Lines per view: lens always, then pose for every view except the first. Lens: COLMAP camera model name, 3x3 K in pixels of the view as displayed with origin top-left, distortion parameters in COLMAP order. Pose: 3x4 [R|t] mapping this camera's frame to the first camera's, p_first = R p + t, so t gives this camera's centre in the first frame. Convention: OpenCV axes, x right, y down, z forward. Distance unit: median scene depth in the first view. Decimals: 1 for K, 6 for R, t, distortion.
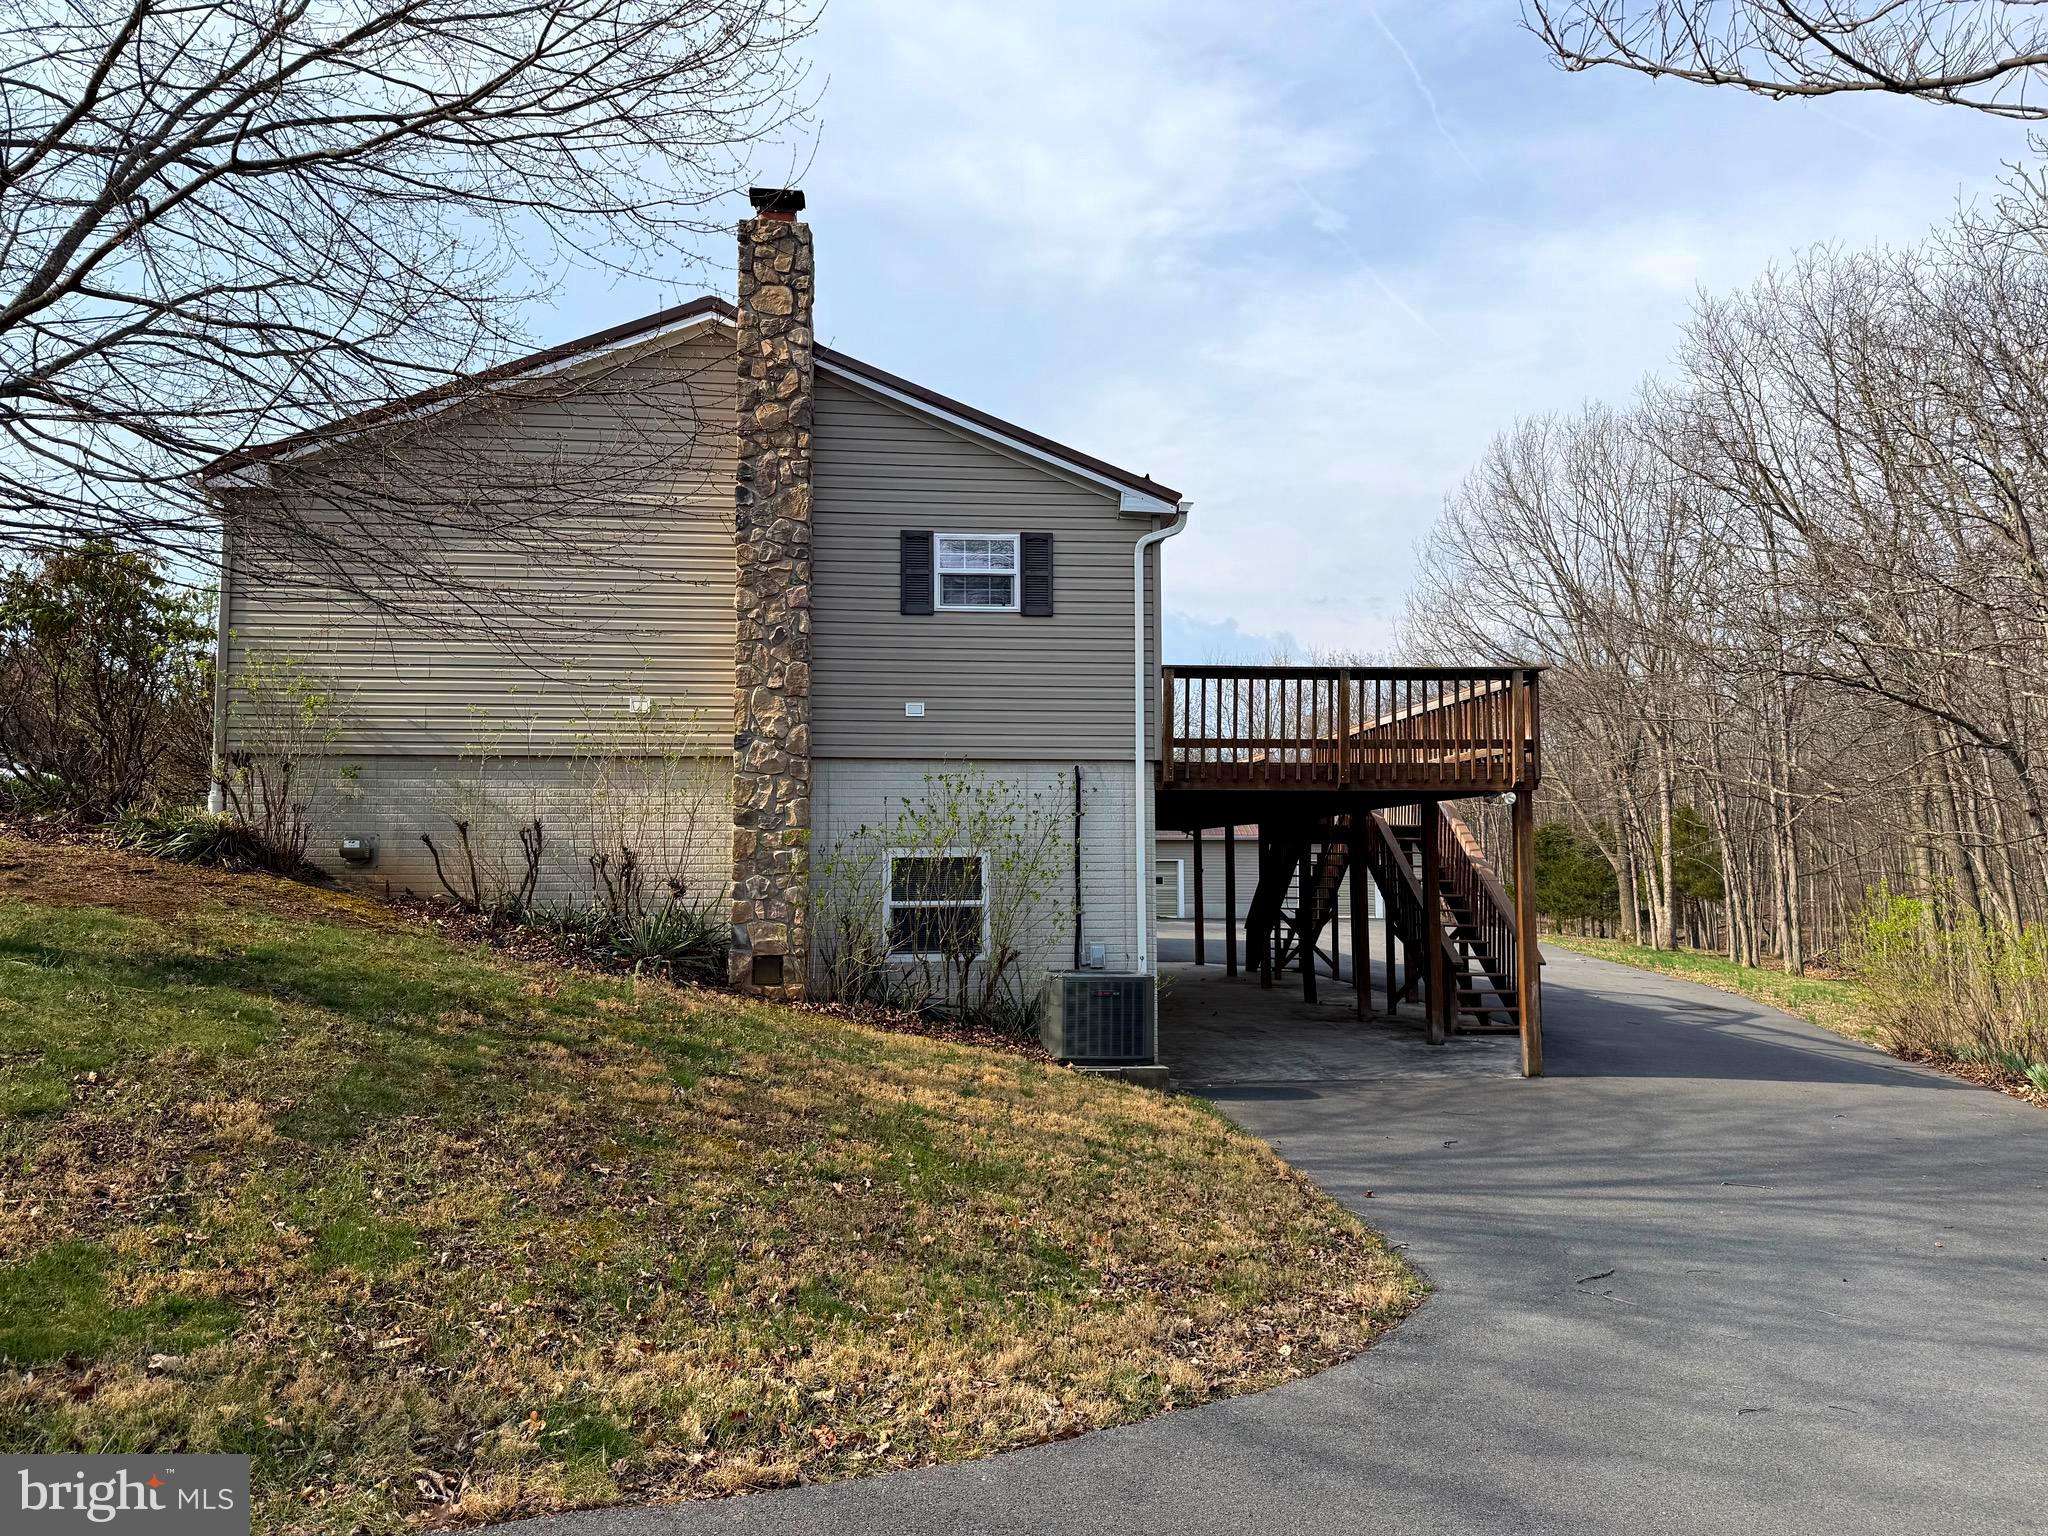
lens RADIAL K [[1422.8, 0, 1021.2], [0, 1422.8, 775.1], [0, 0, 1]] dist [0.155347, -0.243564]
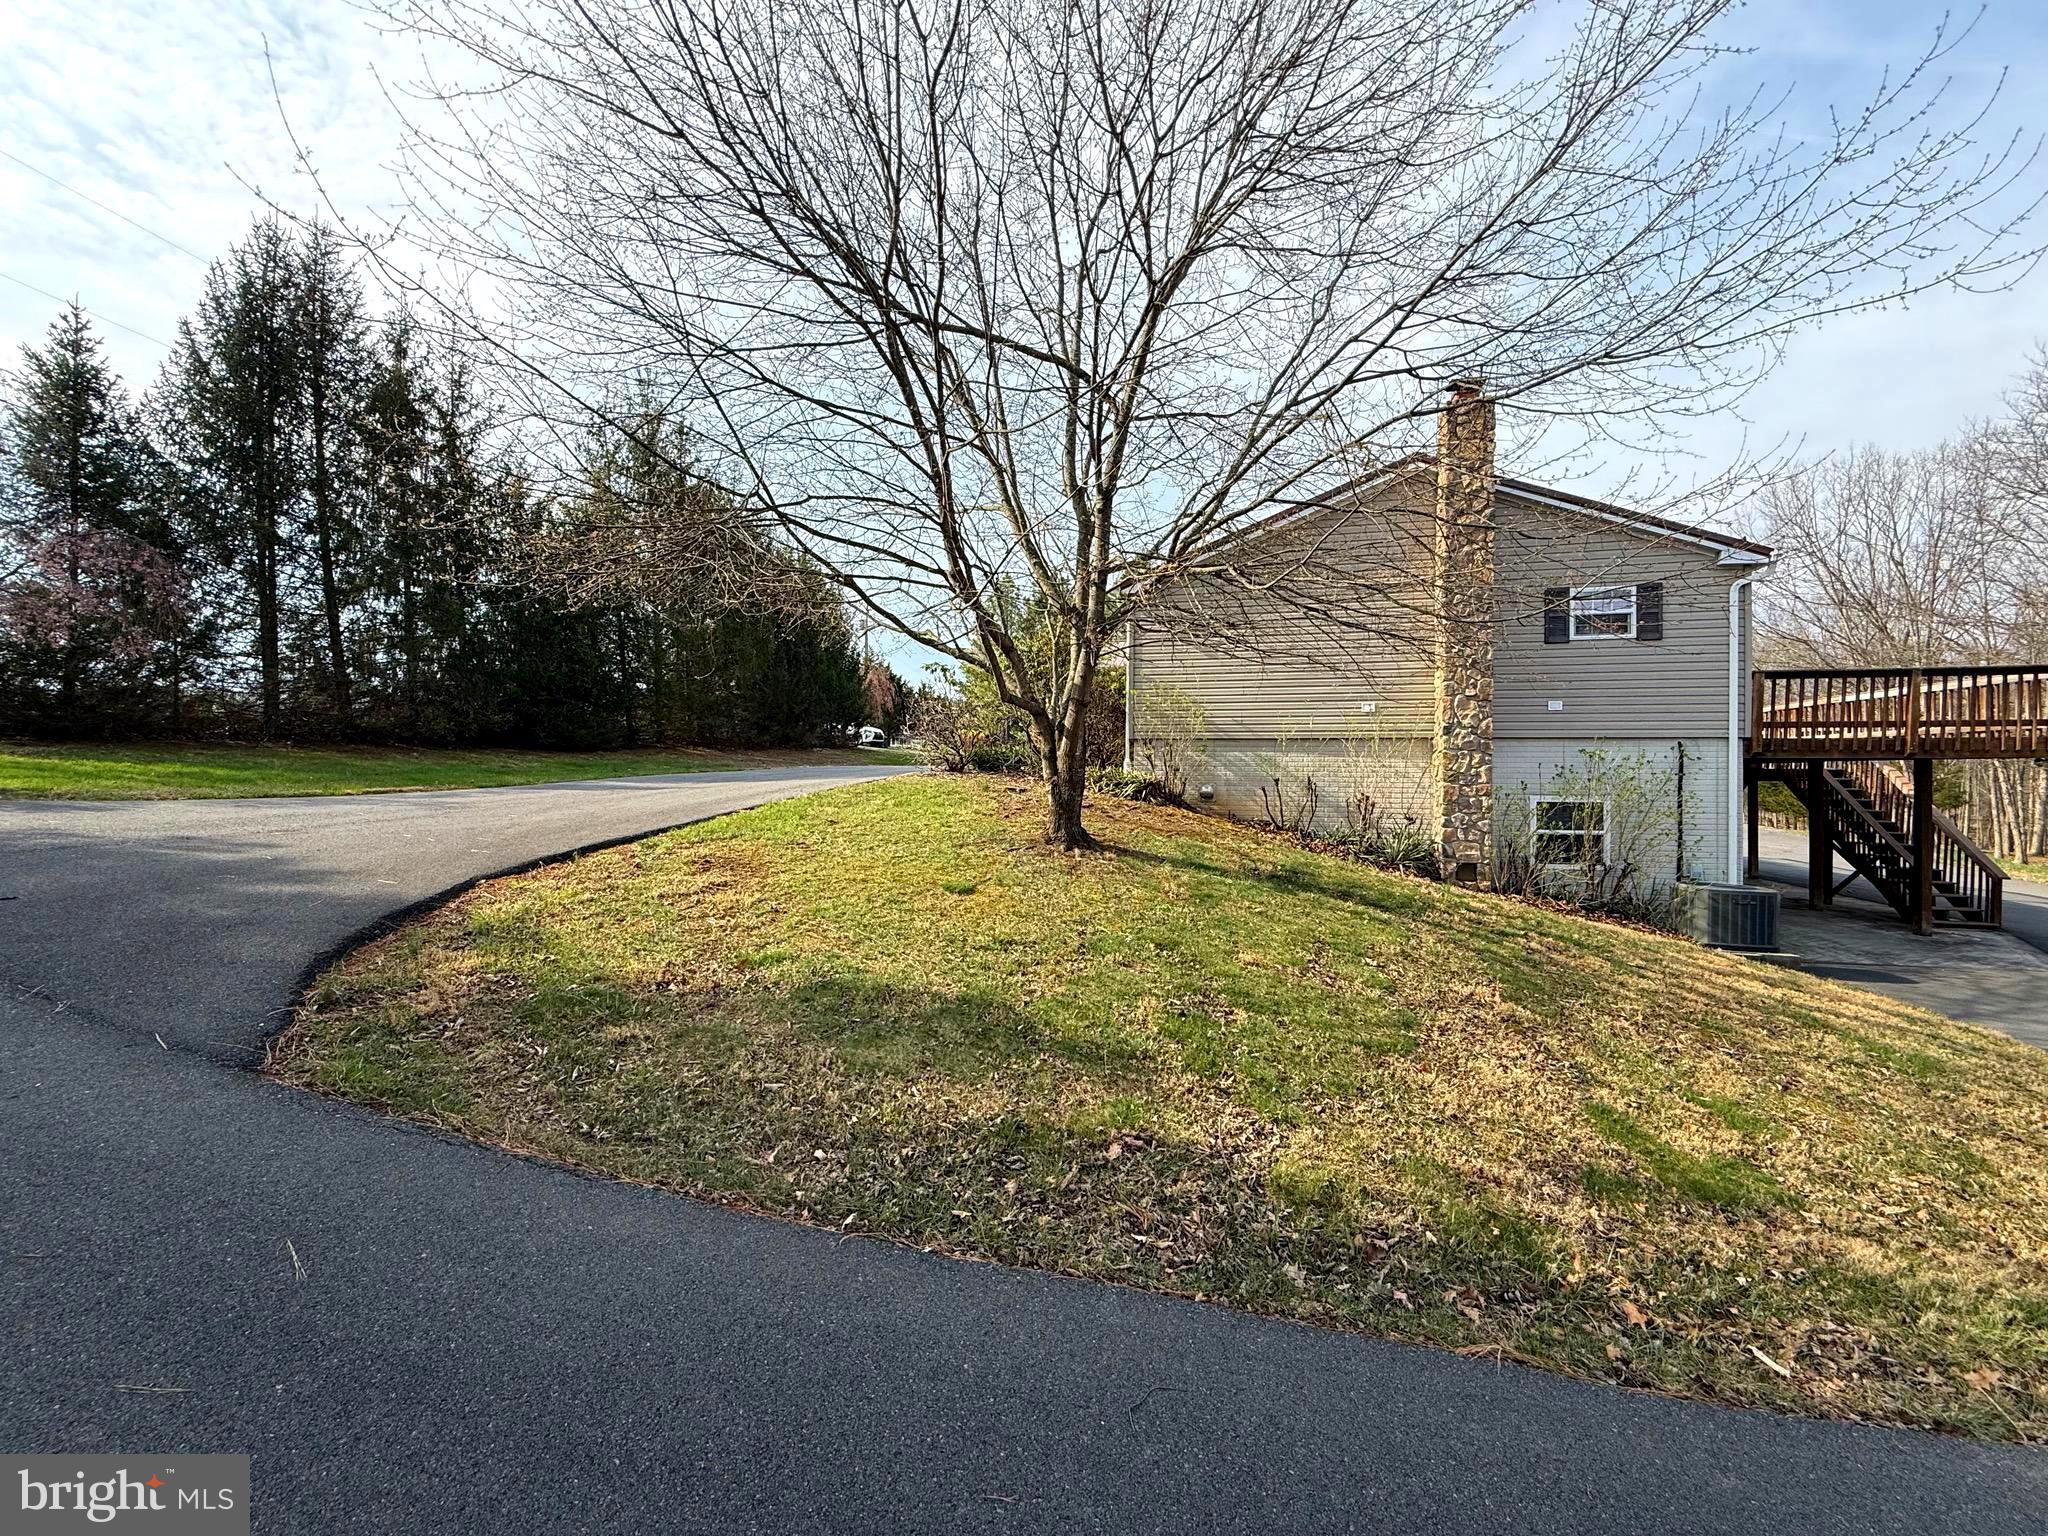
lens RADIAL K [[818.3, 0, 1026.4], [0, 818.3, 766.7], [0, 0, 1]] dist [0.001799, 0.000386]
pose [[0.942121, 0.005563, -0.335226, -0.330588], [0.015133, 0.998138, 0.059094, -0.043255], [0.334931, -0.060746, 0.940282, -0.022500]]
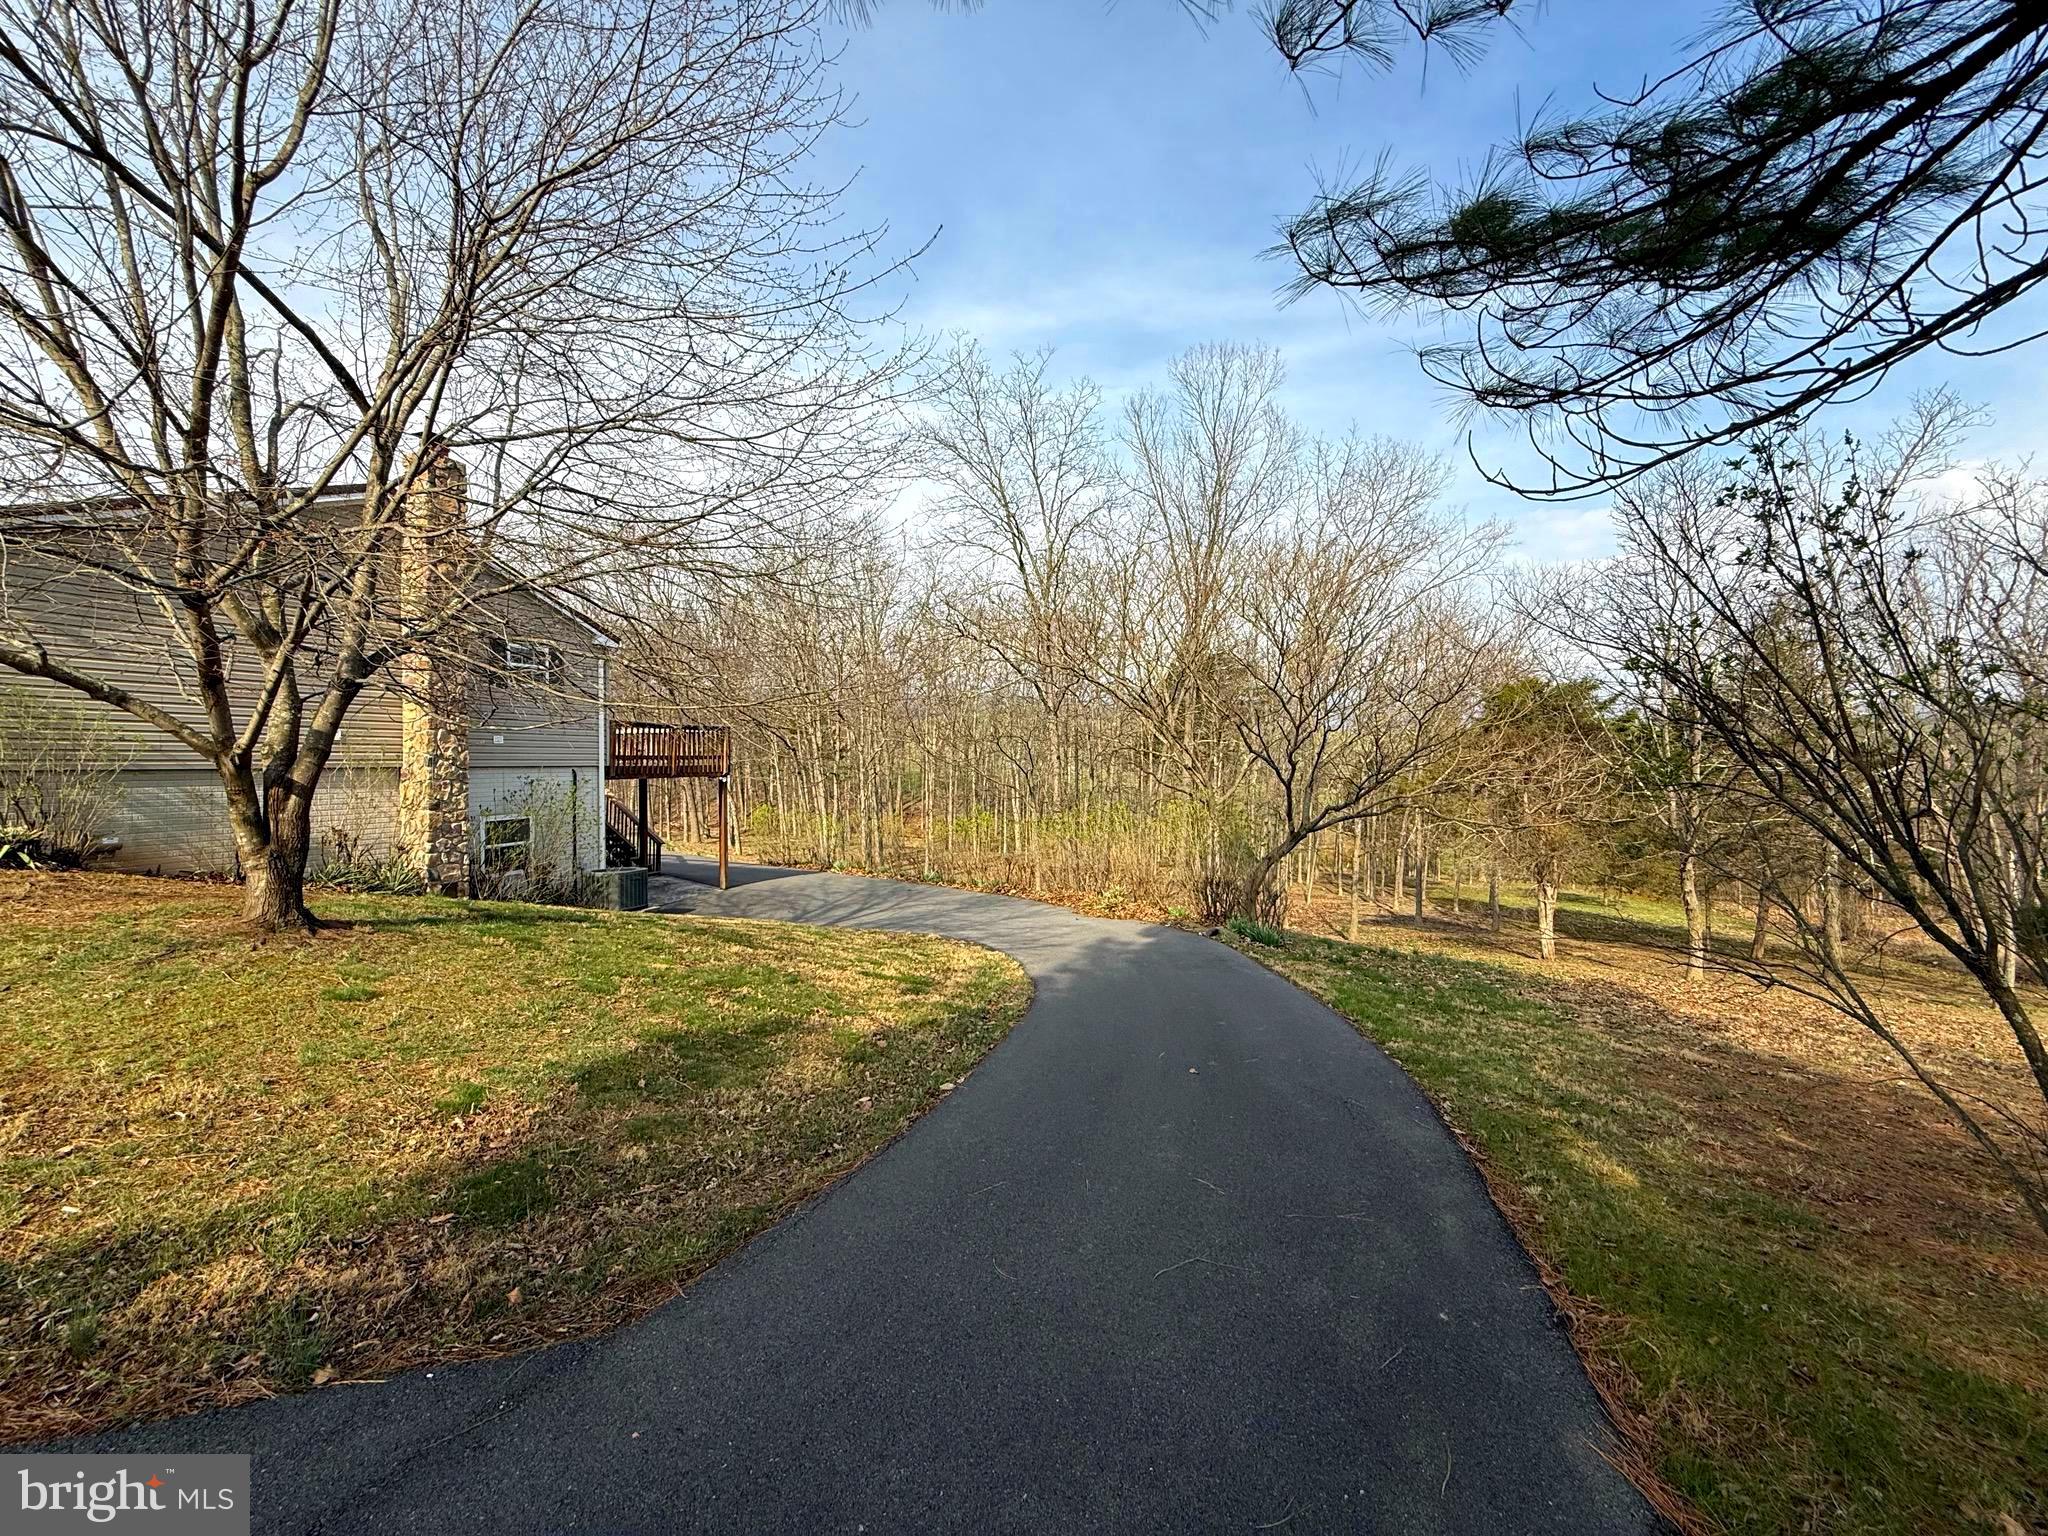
lens RADIAL K [[818.3, 0, 1026.4], [0, 818.3, 766.7], [0, 0, 1]] dist [0.001799, 0.000386]
pose [[0.401011, -0.010441, 0.916014, -0.801646], [-0.054667, 0.997880, 0.035306, -0.089691], [-0.914441, -0.064233, 0.399590, -0.039571]]
